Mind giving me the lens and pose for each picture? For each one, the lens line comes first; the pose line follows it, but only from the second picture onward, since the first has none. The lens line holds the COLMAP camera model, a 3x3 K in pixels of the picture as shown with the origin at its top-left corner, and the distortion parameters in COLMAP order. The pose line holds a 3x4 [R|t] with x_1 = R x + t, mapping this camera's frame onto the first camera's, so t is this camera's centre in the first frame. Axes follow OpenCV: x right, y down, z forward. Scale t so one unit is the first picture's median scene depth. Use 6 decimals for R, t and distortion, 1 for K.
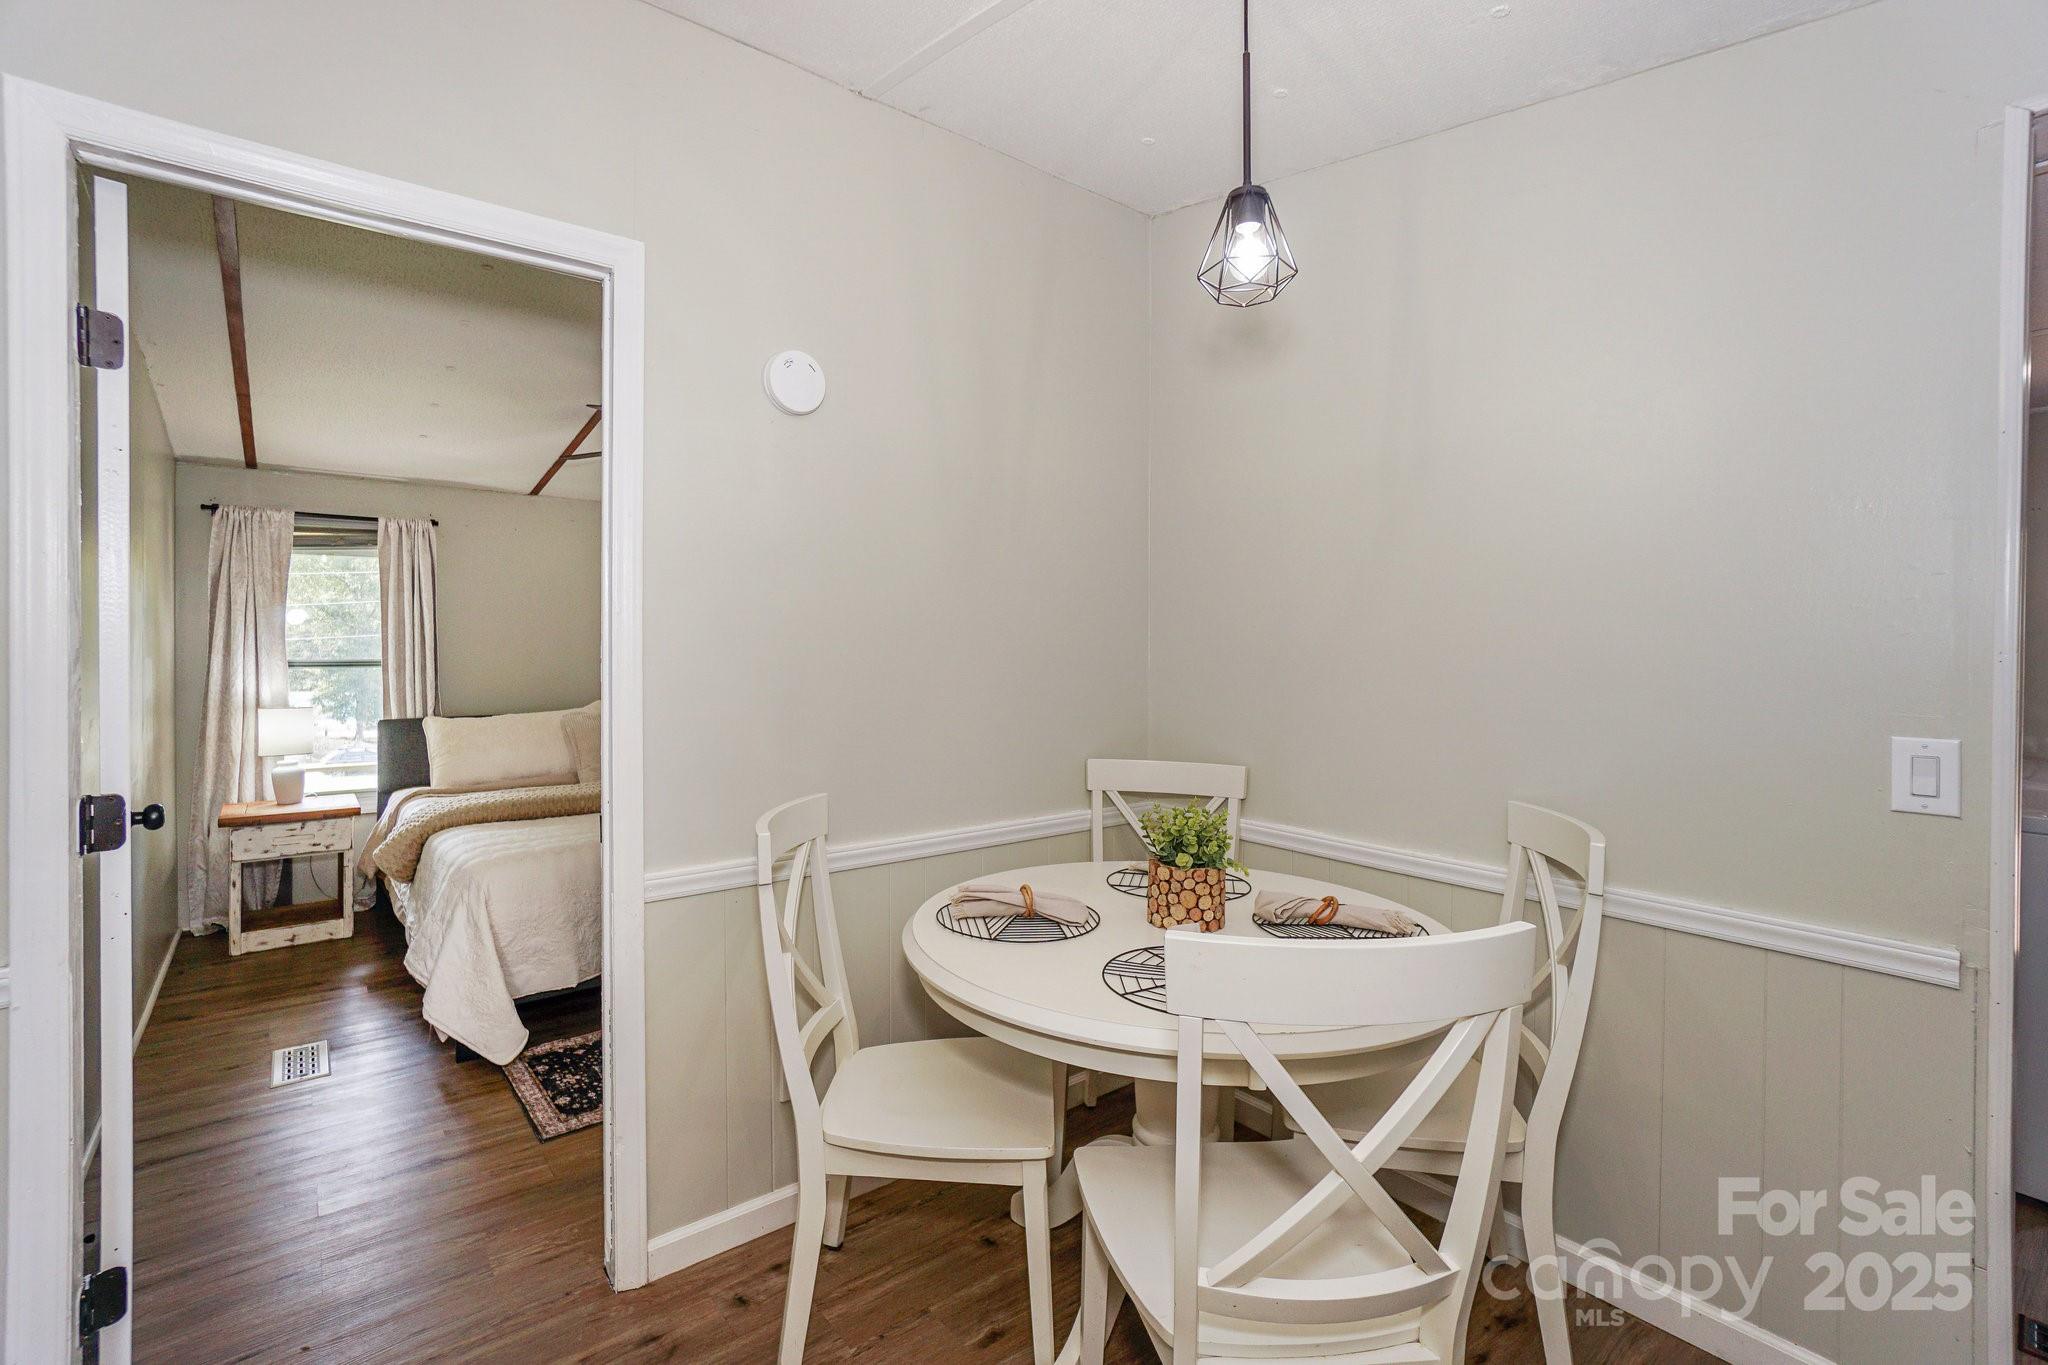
lens RADIAL K [[935.2, 0, 1029.9], [0, 935.2, 652.2], [0, 0, 1]] dist [-0.045351, 0.023220]
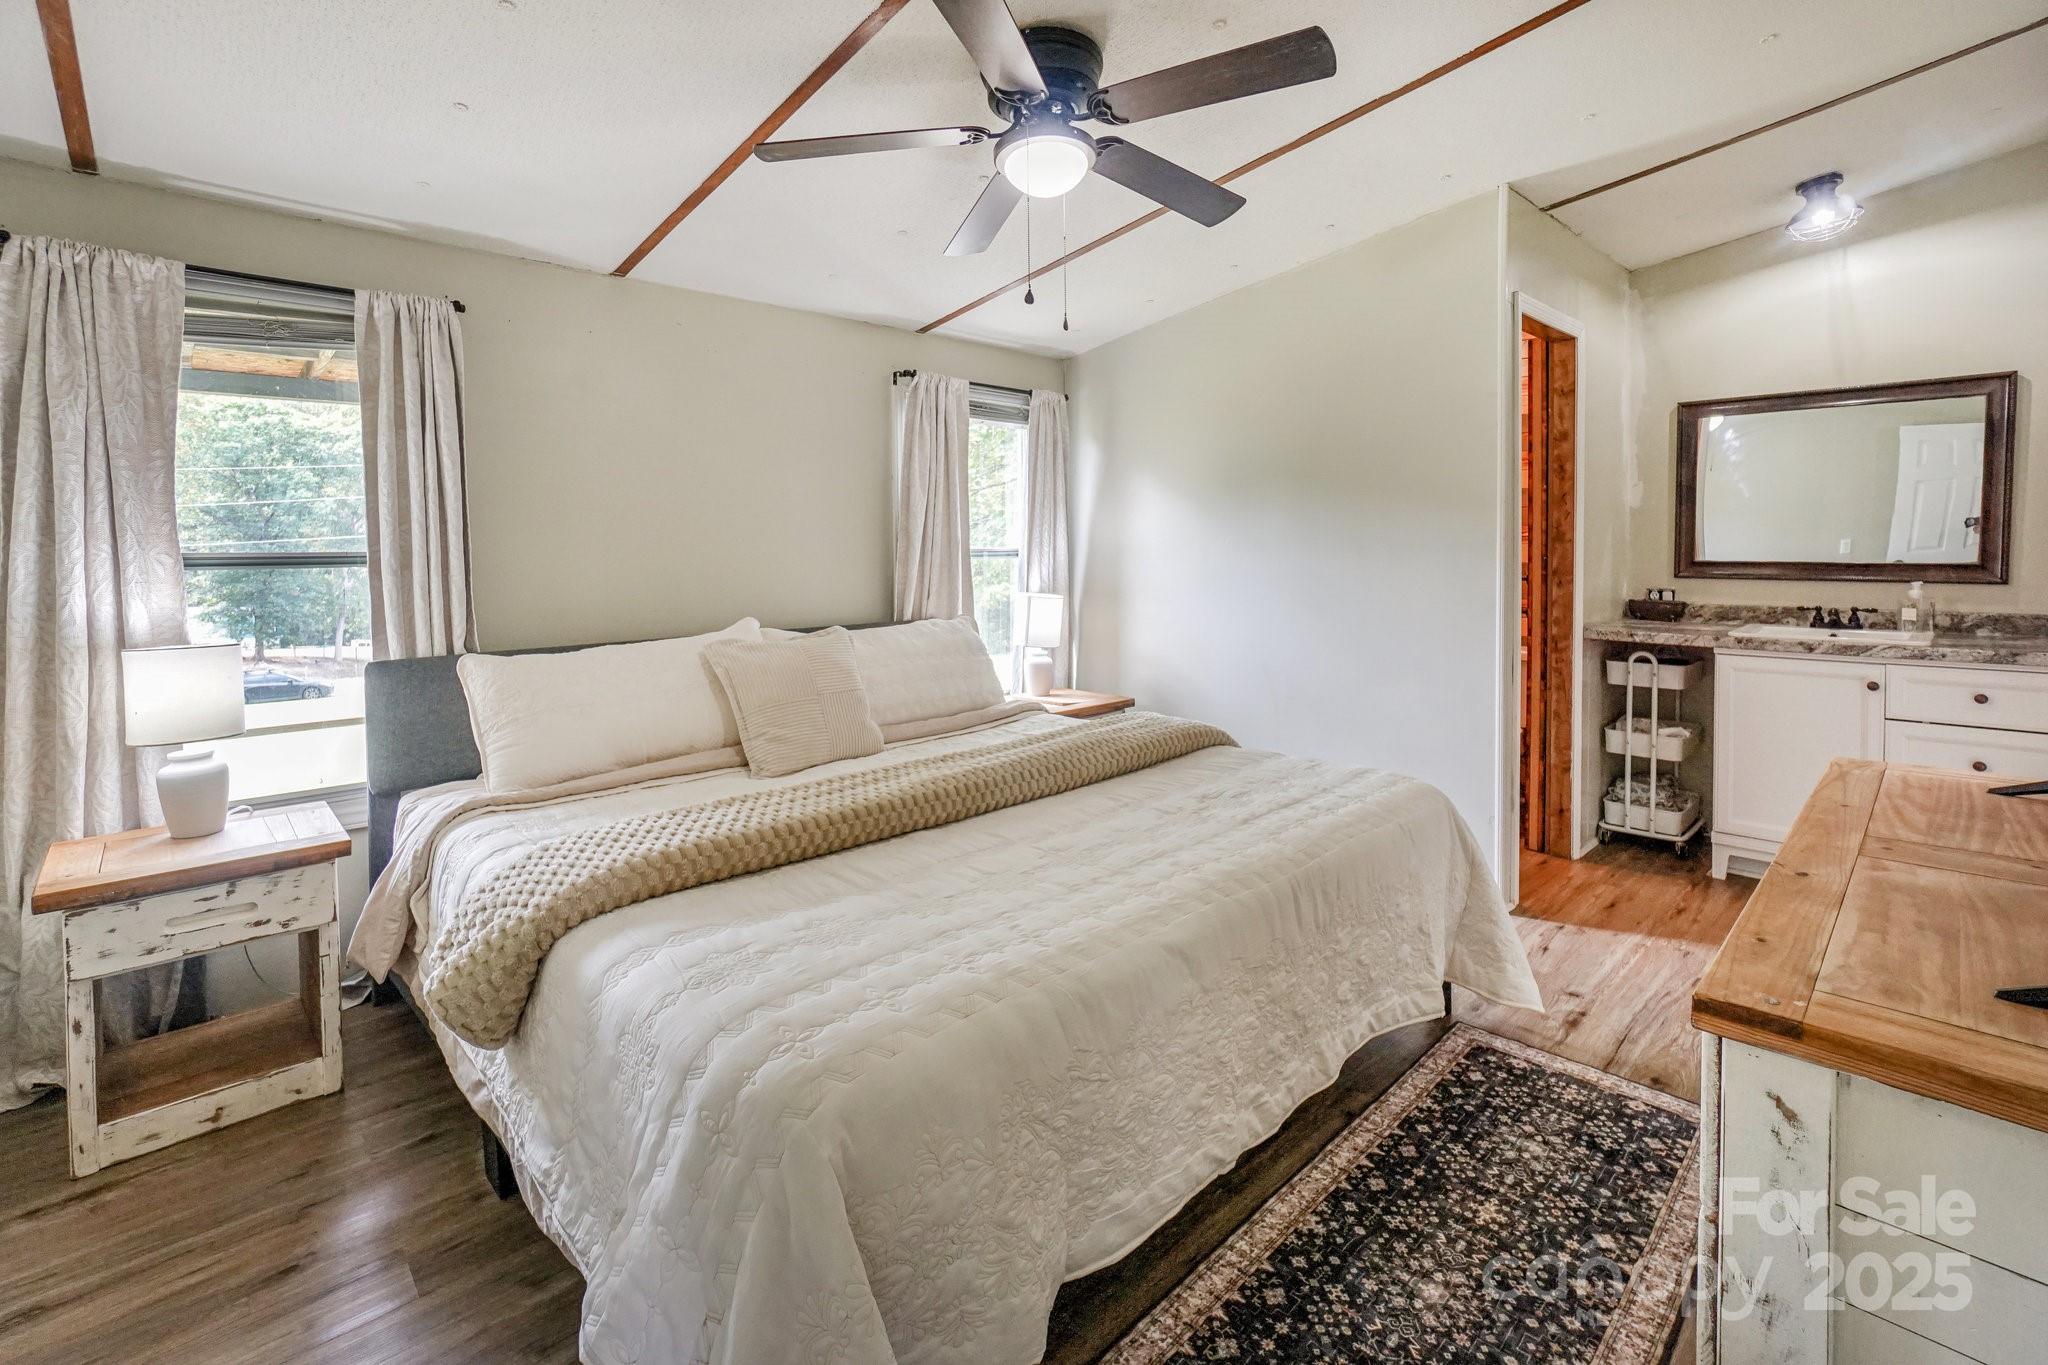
lens RADIAL K [[915.3, 0, 1051.1], [0, 915.3, 575.8], [0, 0, 1]] dist [-0.045685, 0.020411]
pose [[0.994890, -0.016662, 0.099576, -0.377925], [0.014040, 0.999537, 0.026976, 0.014043], [-0.099979, -0.025440, 0.994664, 0.456473]]
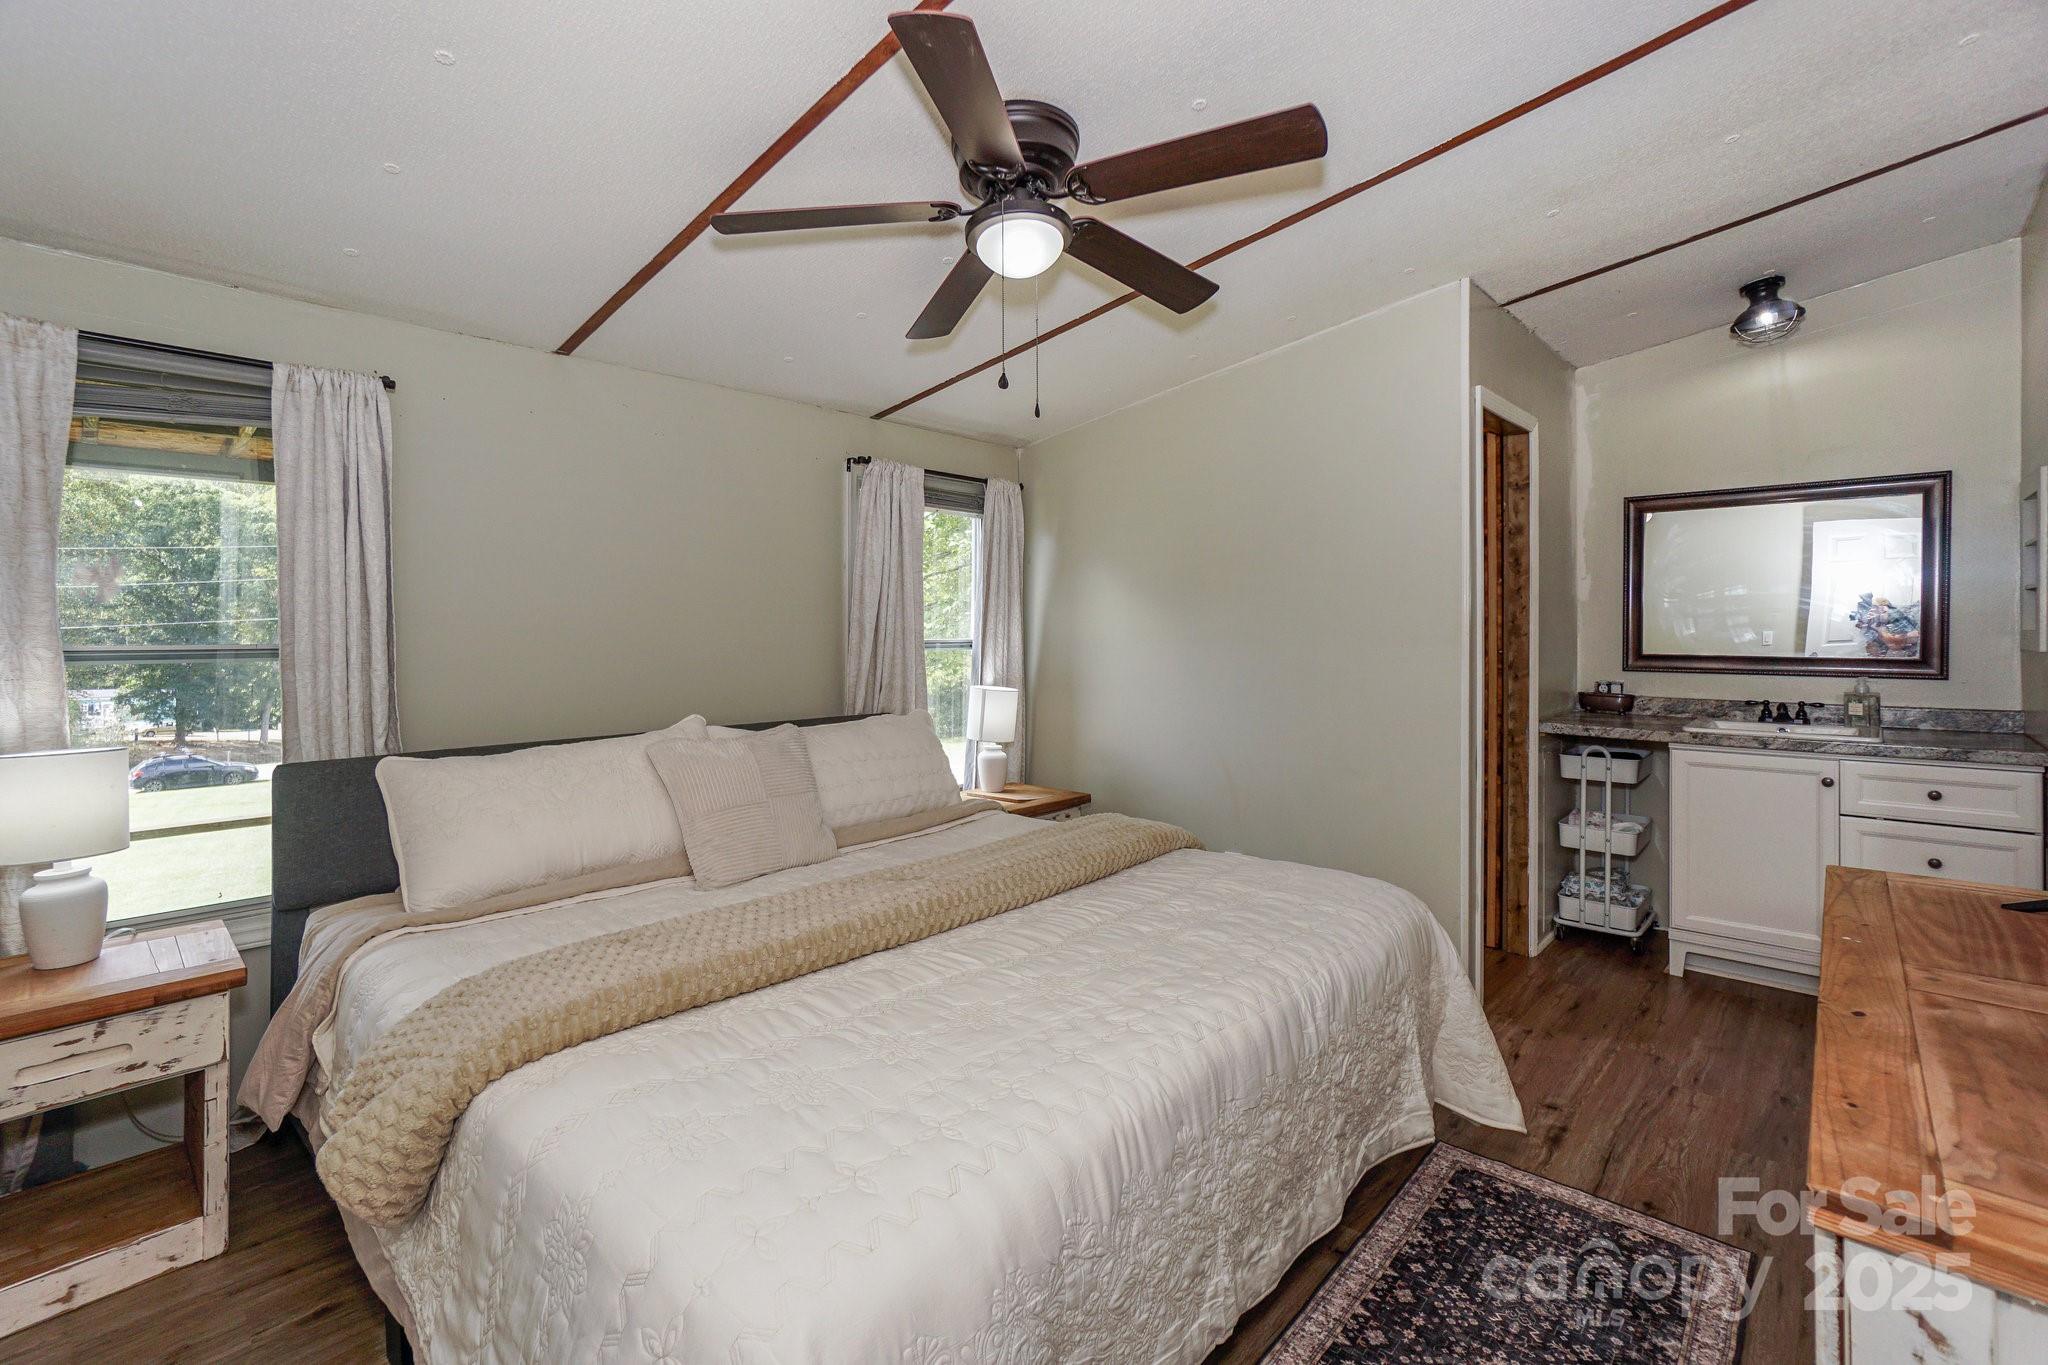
lens RADIAL K [[908.8, 0, 1022.1], [0, 908.8, 633.4], [0, 0, 1]] dist [-0.046301, 0.020388]
pose [[0.991130, -0.007505, 0.132681, -0.391267], [0.008096, 0.999960, -0.003913, 0.006733], [-0.132646, 0.004952, 0.991151, 0.495030]]
